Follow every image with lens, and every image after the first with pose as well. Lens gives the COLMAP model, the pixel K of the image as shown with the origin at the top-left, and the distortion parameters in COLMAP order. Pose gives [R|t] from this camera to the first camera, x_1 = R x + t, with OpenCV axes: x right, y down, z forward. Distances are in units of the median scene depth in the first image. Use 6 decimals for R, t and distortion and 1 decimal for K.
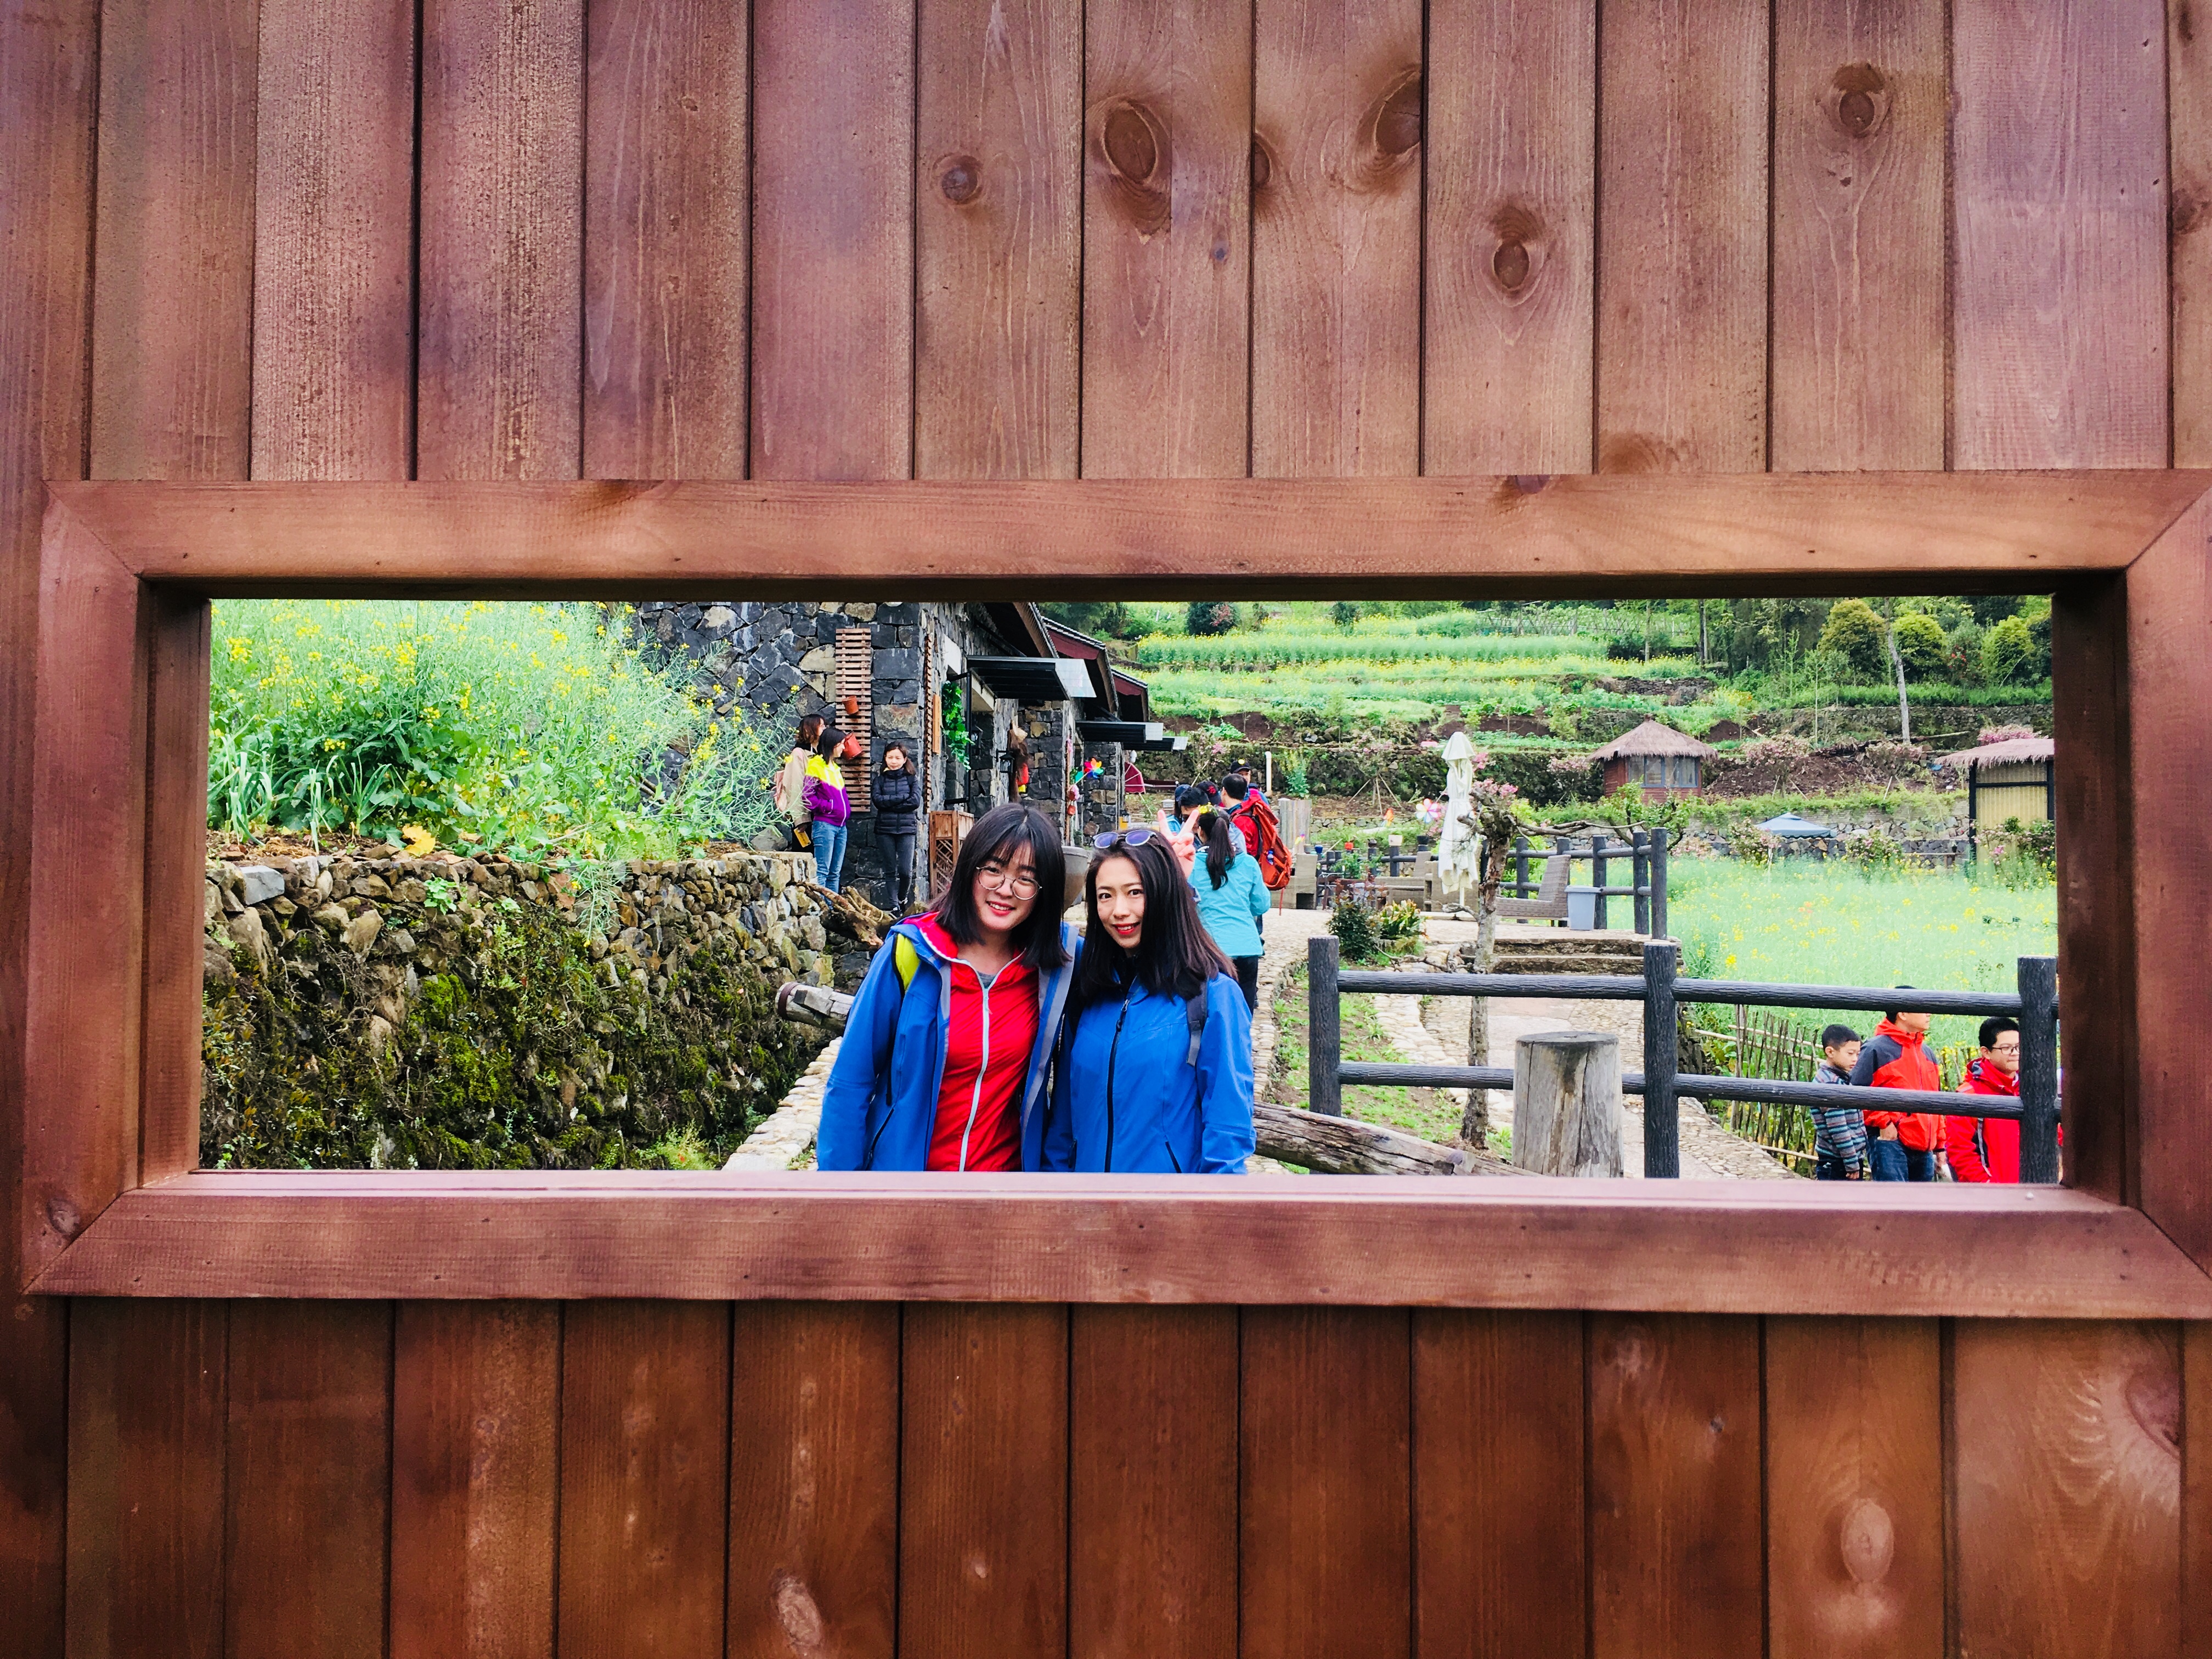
lens RADIAL K [[1817.7, 0, 1104.3], [0, 1817.7, 788.4], [0, 0, 1]] dist [0.086502, -0.111349]
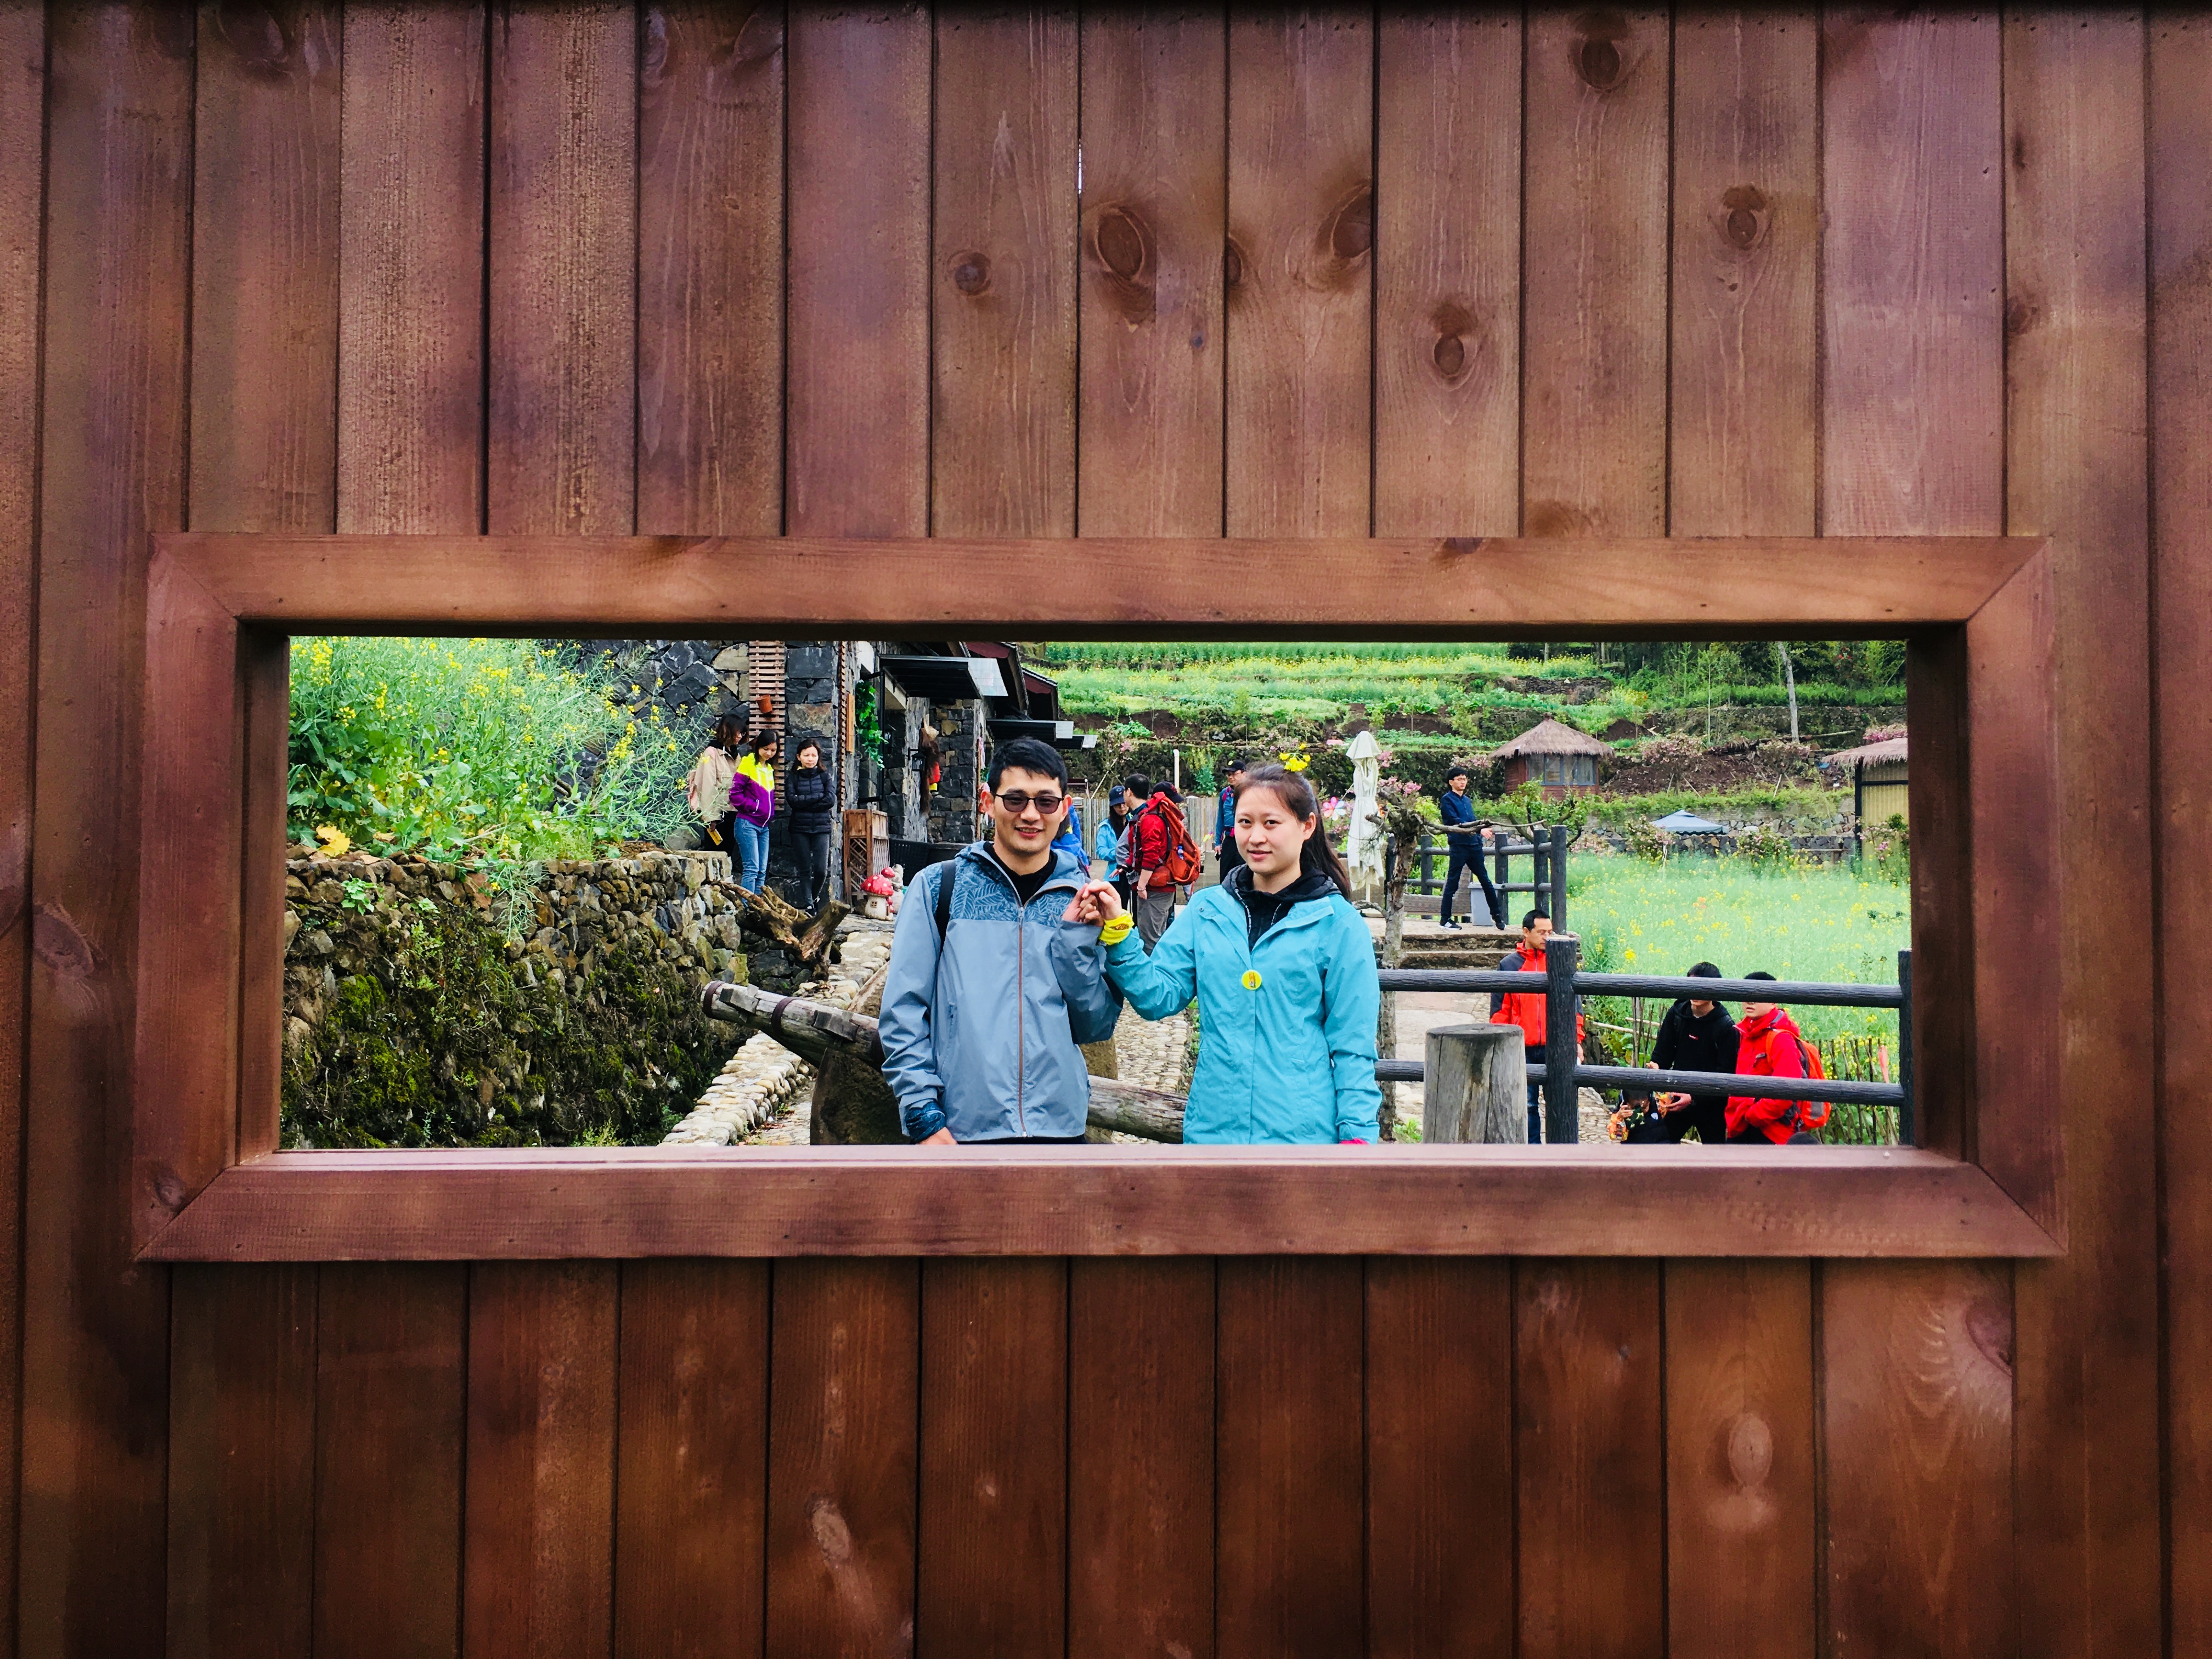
lens RADIAL K [[1817.7, 0, 1104.3], [0, 1817.7, 788.4], [0, 0, 1]] dist [0.086502, -0.111349]
pose [[0.998703, 0.000203, 0.050923, -0.053715], [-0.000280, 0.999999, 0.001509, -0.013412], [-0.050923, -0.001521, 0.998701, -0.141096]]
